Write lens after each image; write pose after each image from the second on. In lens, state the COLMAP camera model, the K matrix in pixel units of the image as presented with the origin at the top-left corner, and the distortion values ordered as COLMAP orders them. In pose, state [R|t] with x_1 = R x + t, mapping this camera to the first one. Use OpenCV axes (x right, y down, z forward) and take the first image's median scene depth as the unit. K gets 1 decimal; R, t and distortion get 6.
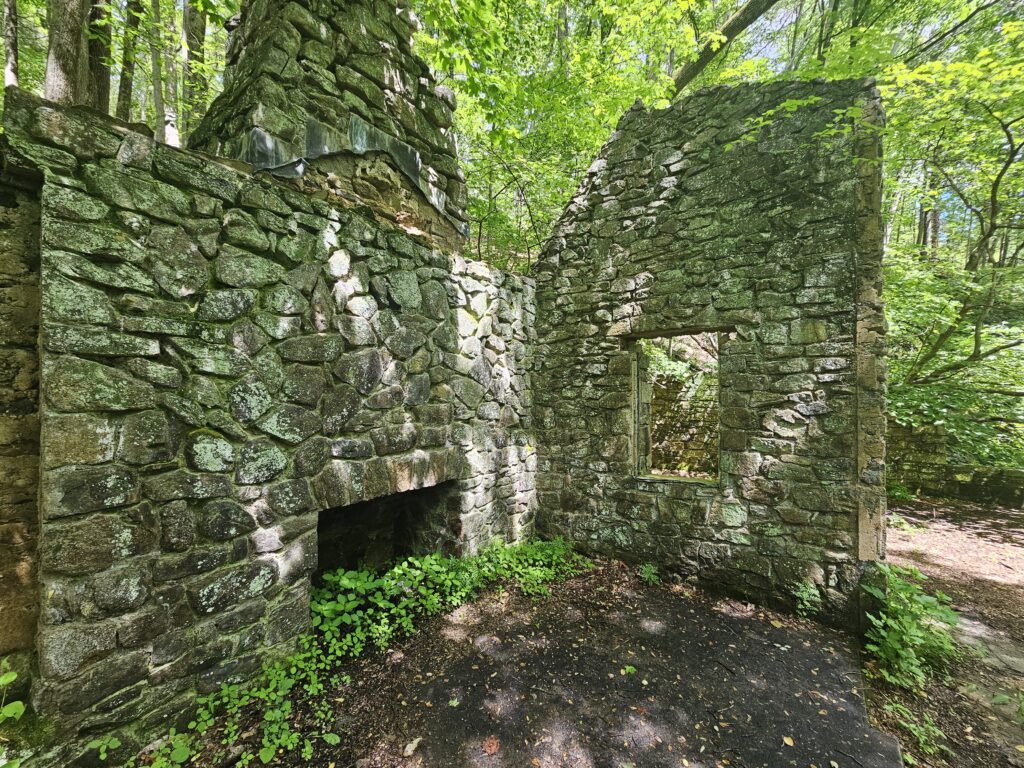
lens RADIAL K [[412.2, 0, 510.2], [0, 412.2, 386.3], [0, 0, 1]] dist [-0.000320, -0.000052]
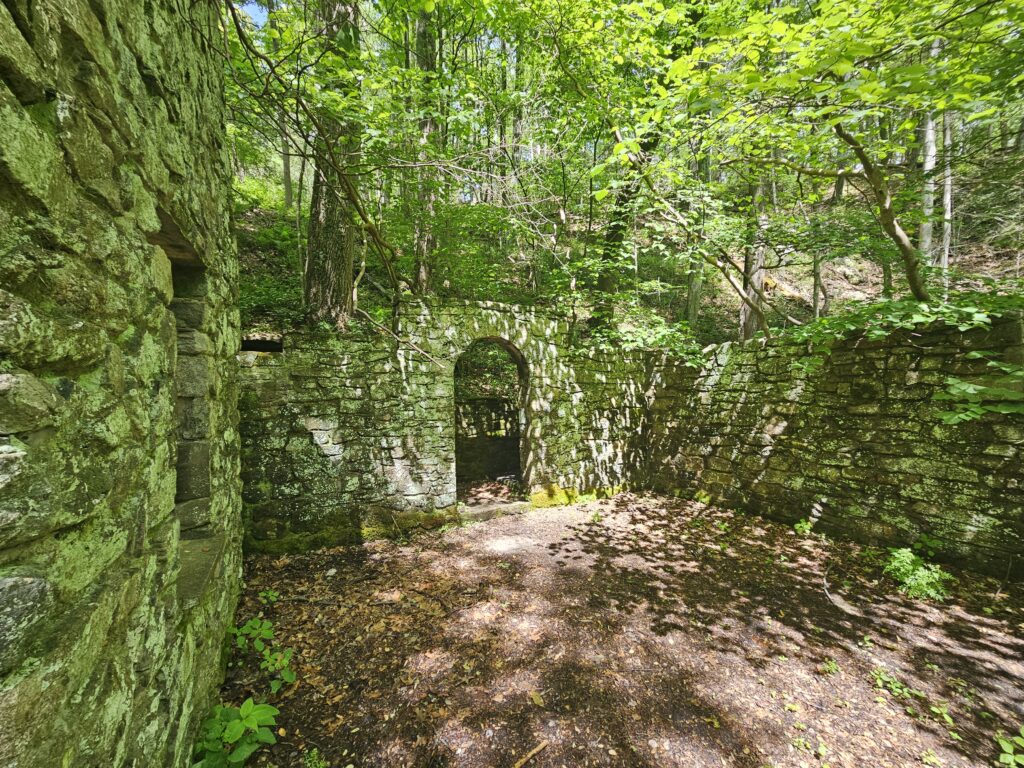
lens RADIAL K [[412.2, 0, 513.9], [0, 412.2, 384.8], [0, 0, 1]] dist [-0.000320, -0.000052]
pose [[0.980761, -0.008012, -0.195049, 0.268051], [0.010235, 0.999894, 0.010395, 0.016226], [0.194945, -0.012191, 0.980738, 0.341229]]
